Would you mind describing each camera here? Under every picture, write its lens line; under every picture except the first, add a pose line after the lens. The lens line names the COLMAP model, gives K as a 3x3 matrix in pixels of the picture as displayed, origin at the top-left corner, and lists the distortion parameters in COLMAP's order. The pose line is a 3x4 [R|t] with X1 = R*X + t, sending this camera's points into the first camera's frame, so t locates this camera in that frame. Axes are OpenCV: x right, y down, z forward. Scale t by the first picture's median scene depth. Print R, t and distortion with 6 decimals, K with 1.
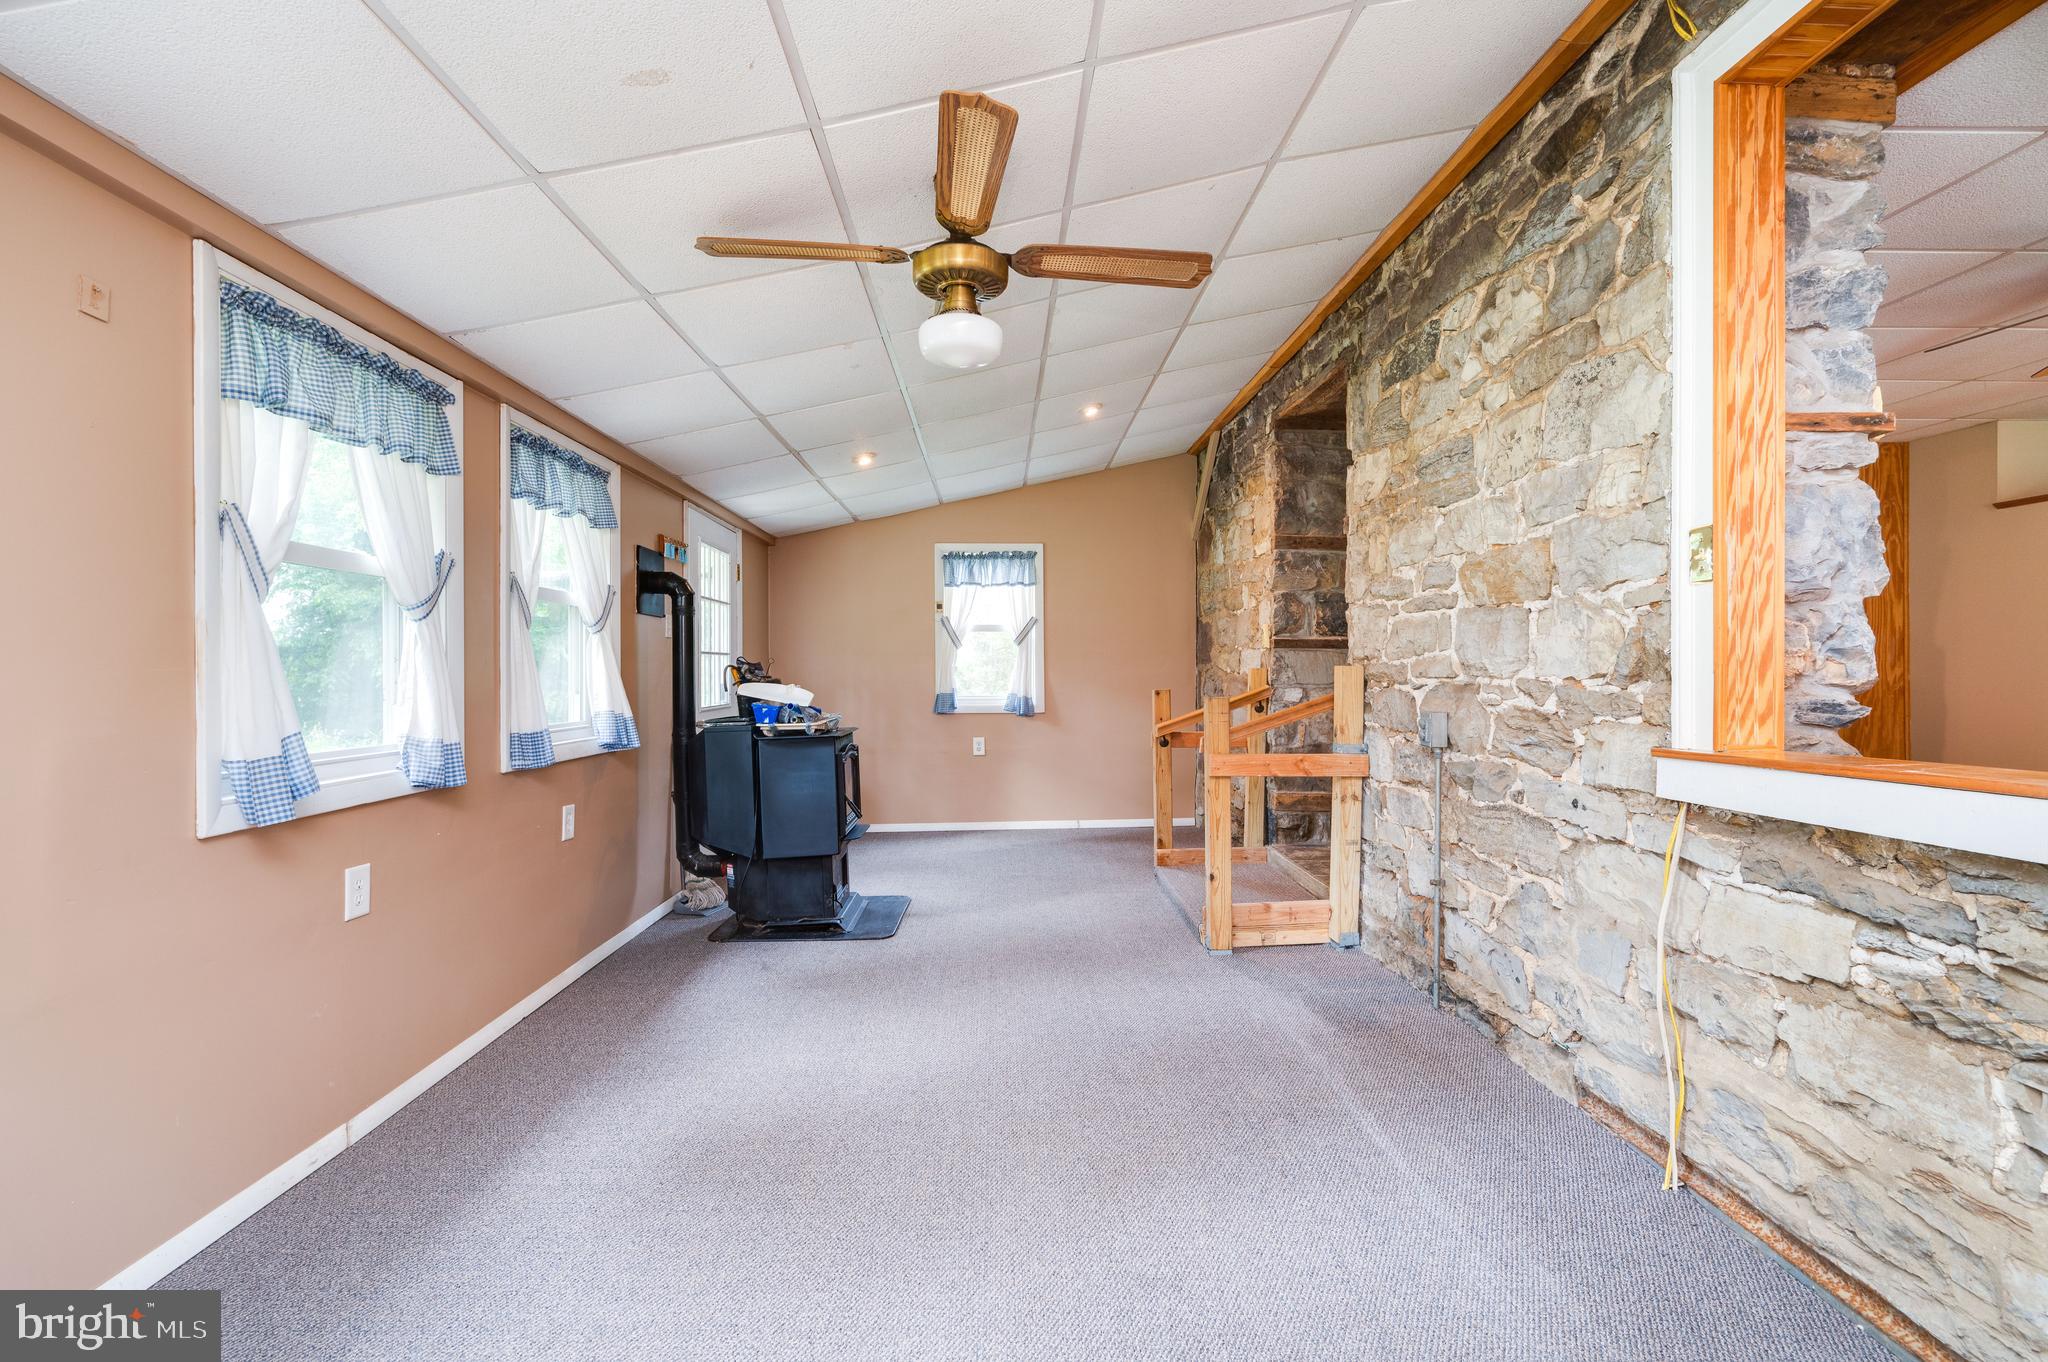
lens RADIAL K [[897.5, 0, 1029.2], [0, 897.5, 670.2], [0, 0, 1]] dist [-0.000584, -0.000132]
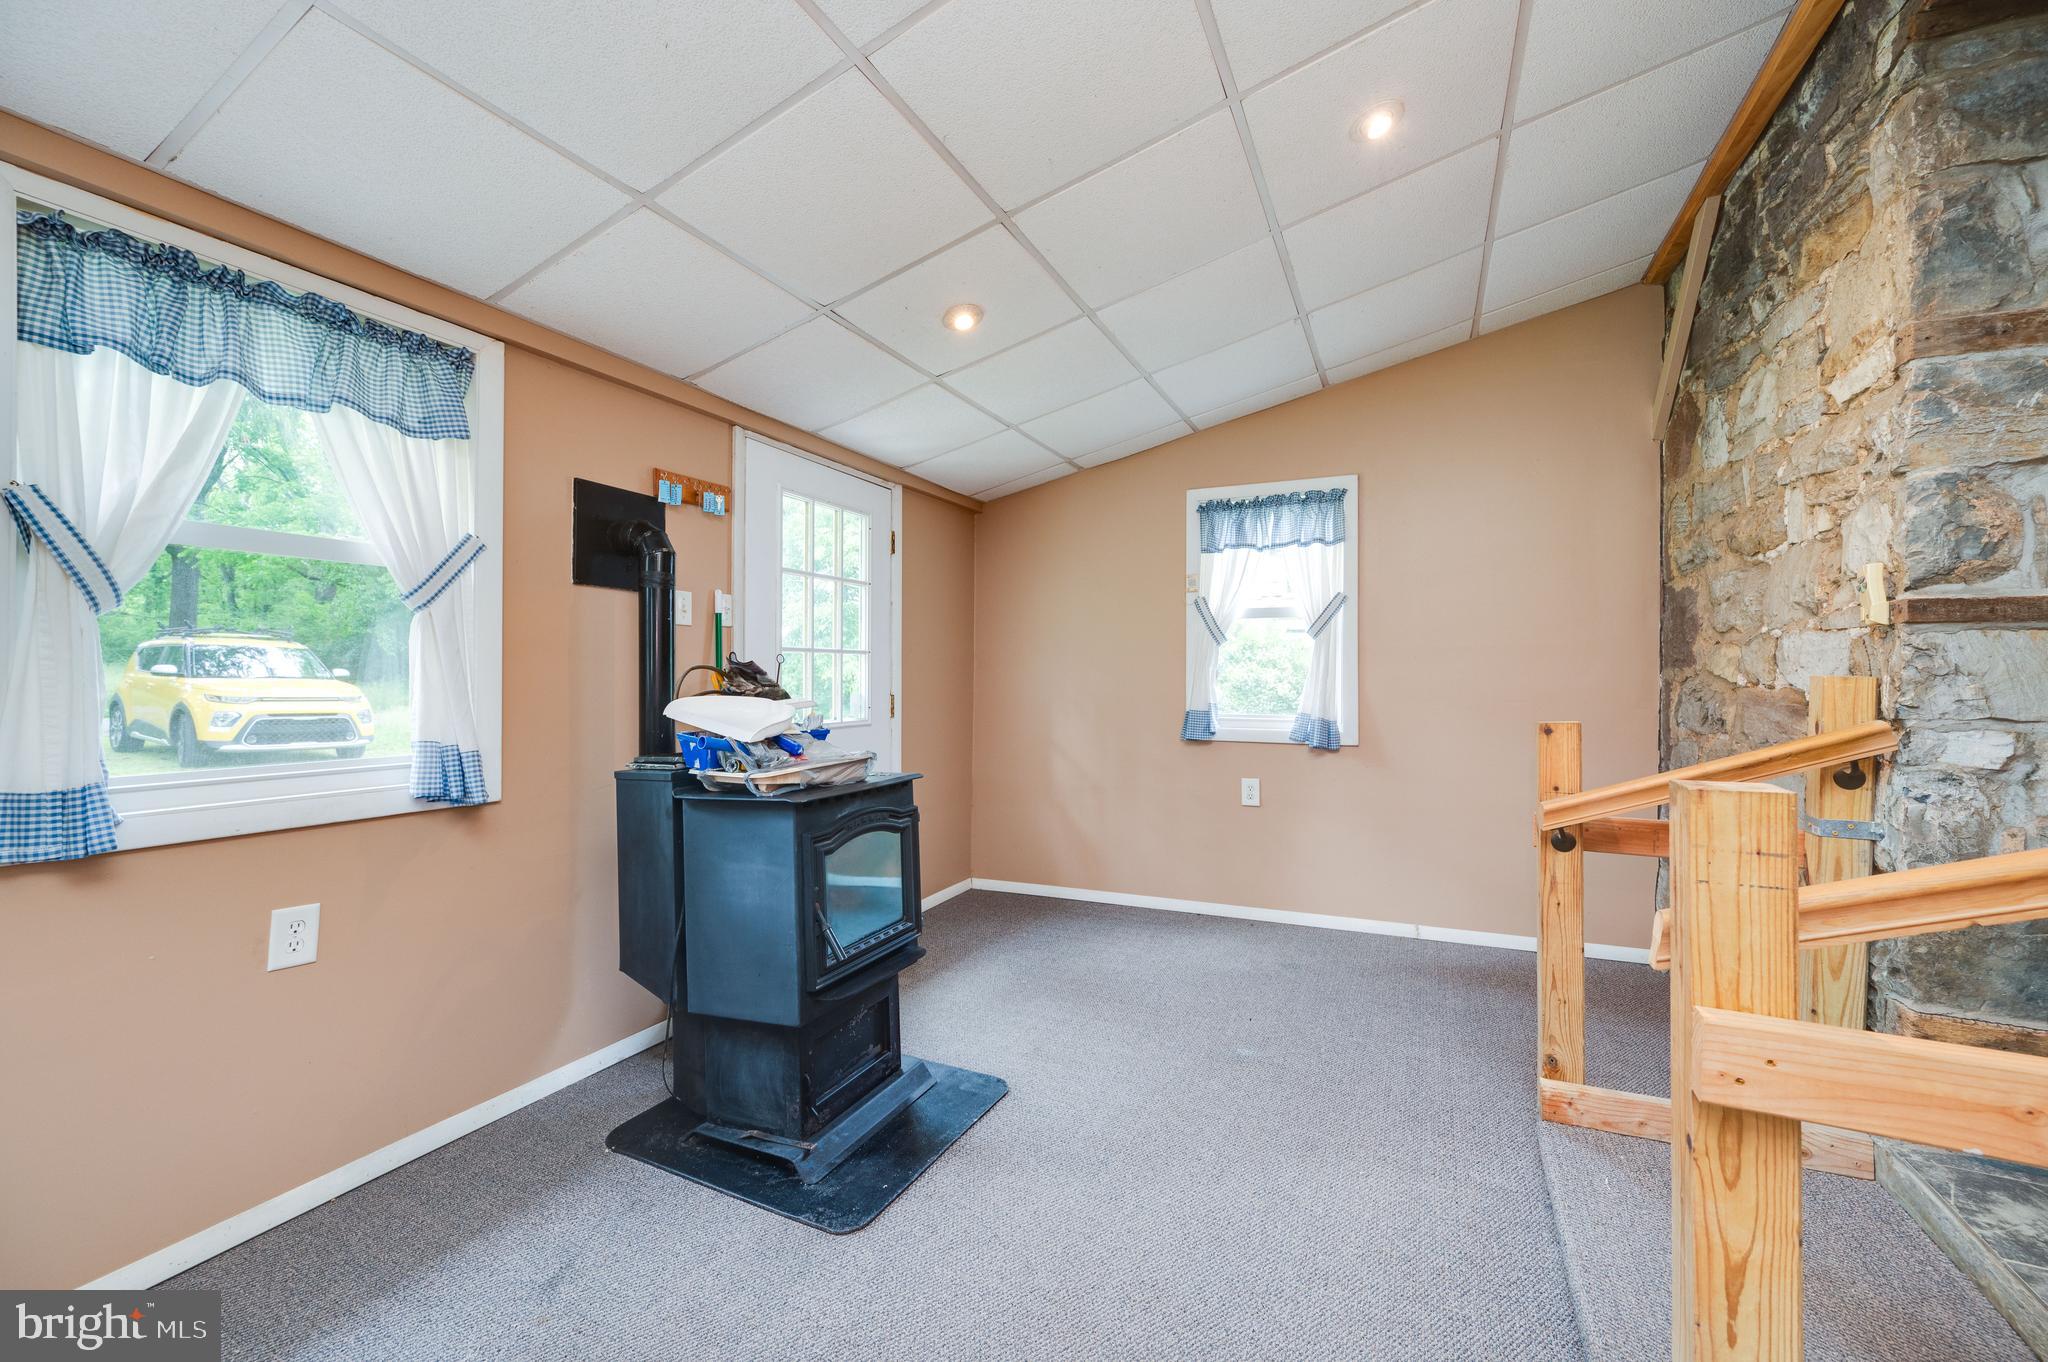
lens RADIAL K [[840.1, 0, 1017.5], [0, 840.1, 673.0], [0, 0, 1]] dist [0.000671, 0.000034]
pose [[0.888993, 0.005139, -0.457893, 0.117661], [-0.006437, 0.999978, -0.001274, -0.001155], [0.457876, 0.004080, 0.889007, 0.593019]]
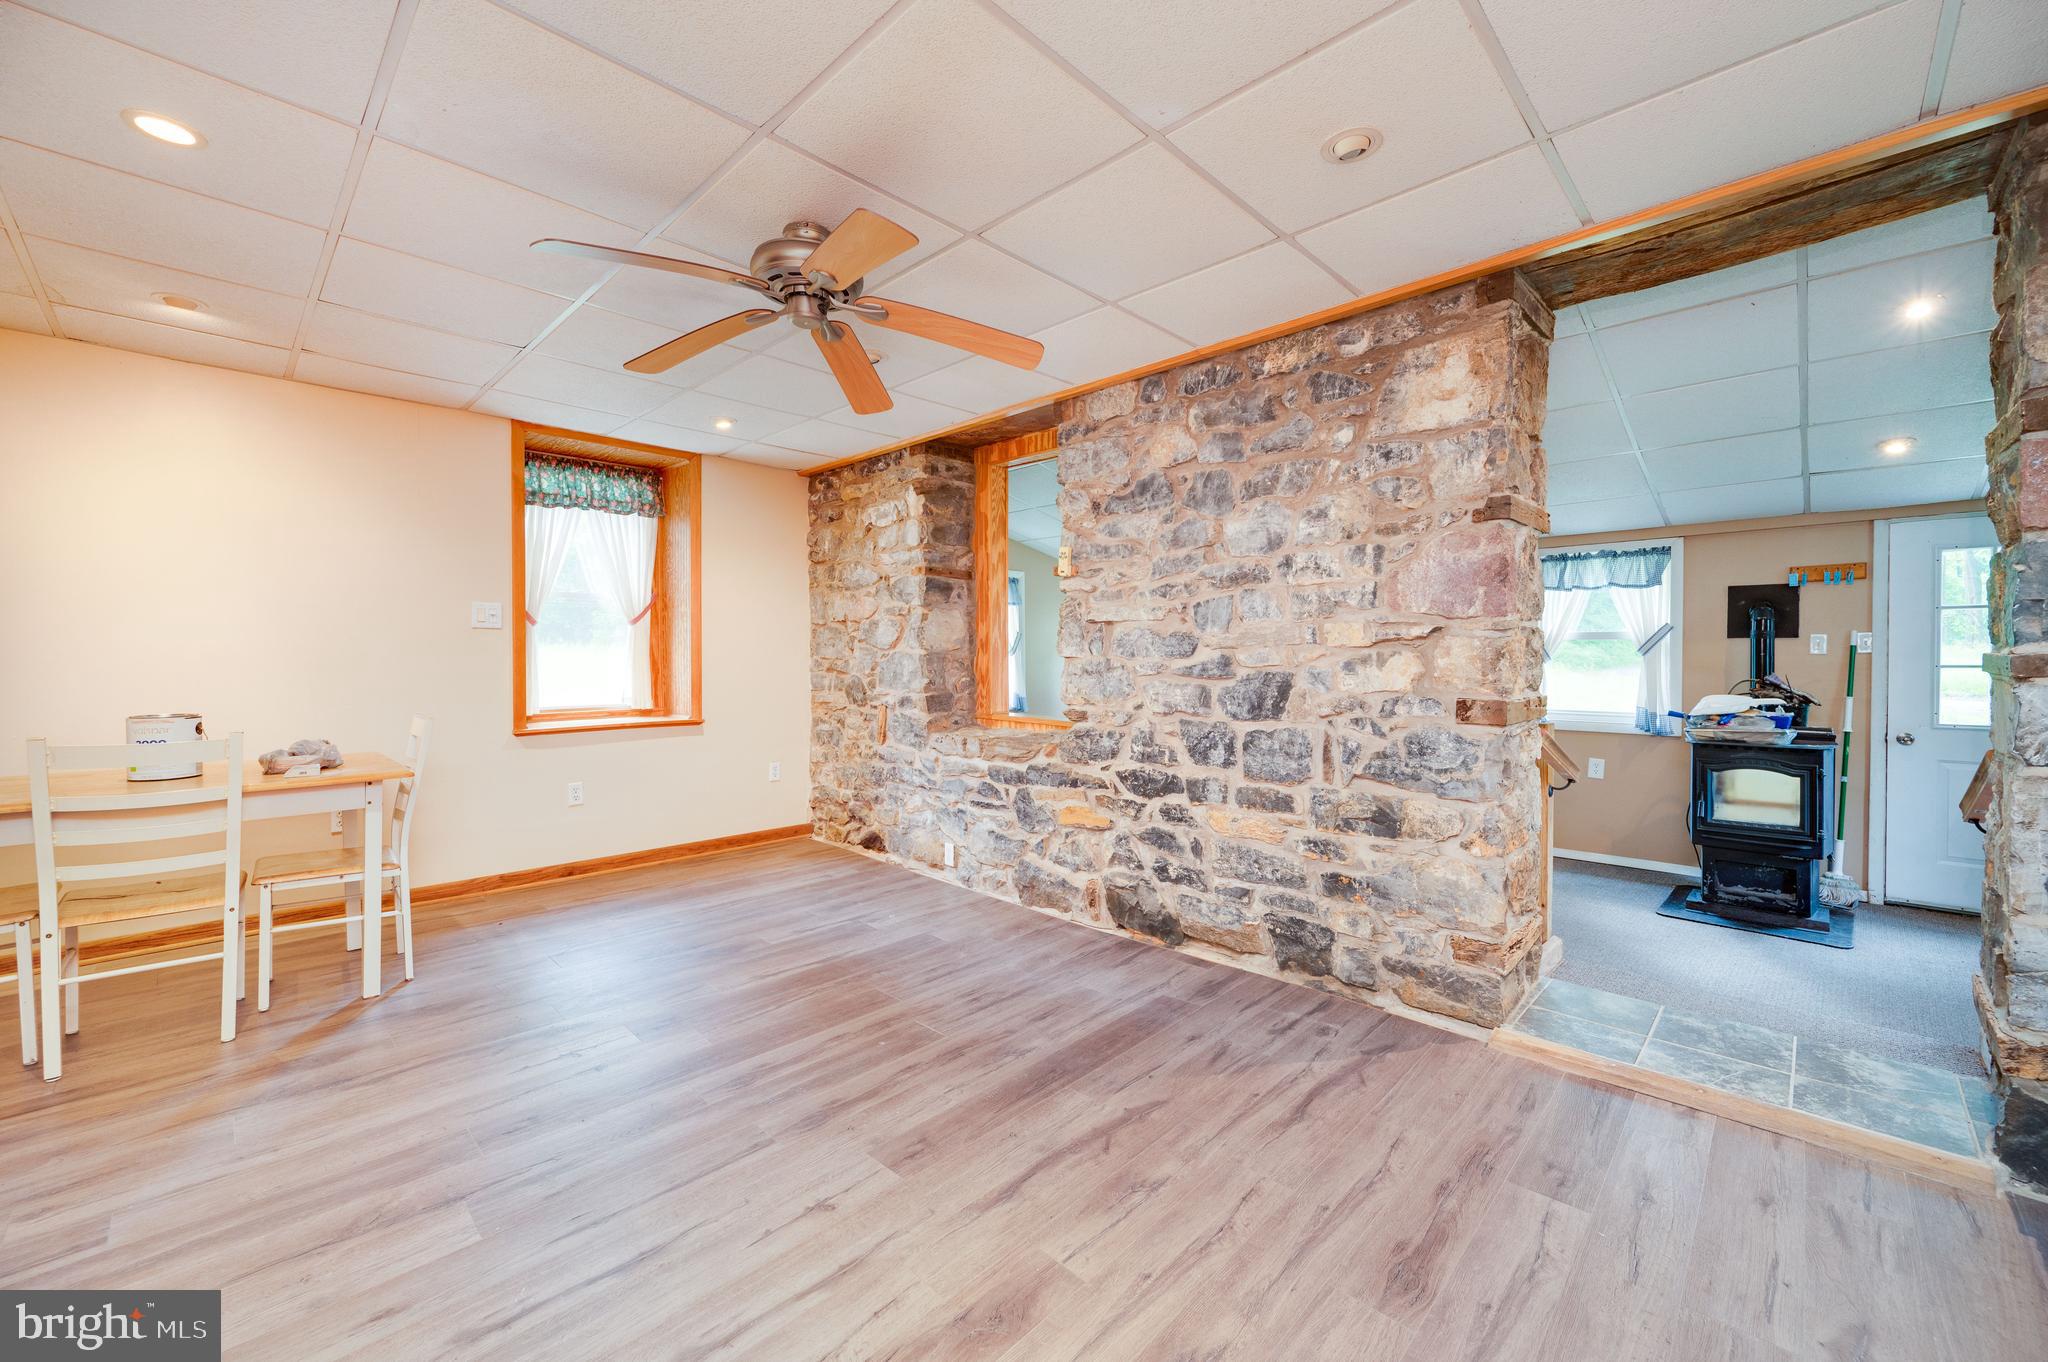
lens RADIAL K [[840.1, 0, 1017.5], [0, 840.1, 673.0], [0, 0, 1]] dist [0.000671, 0.000034]
pose [[-0.738457, 0.019153, -0.674029, 1.134789], [0.005655, 0.999737, 0.022213, -0.042730], [0.674277, 0.012592, -0.738371, 1.170343]]
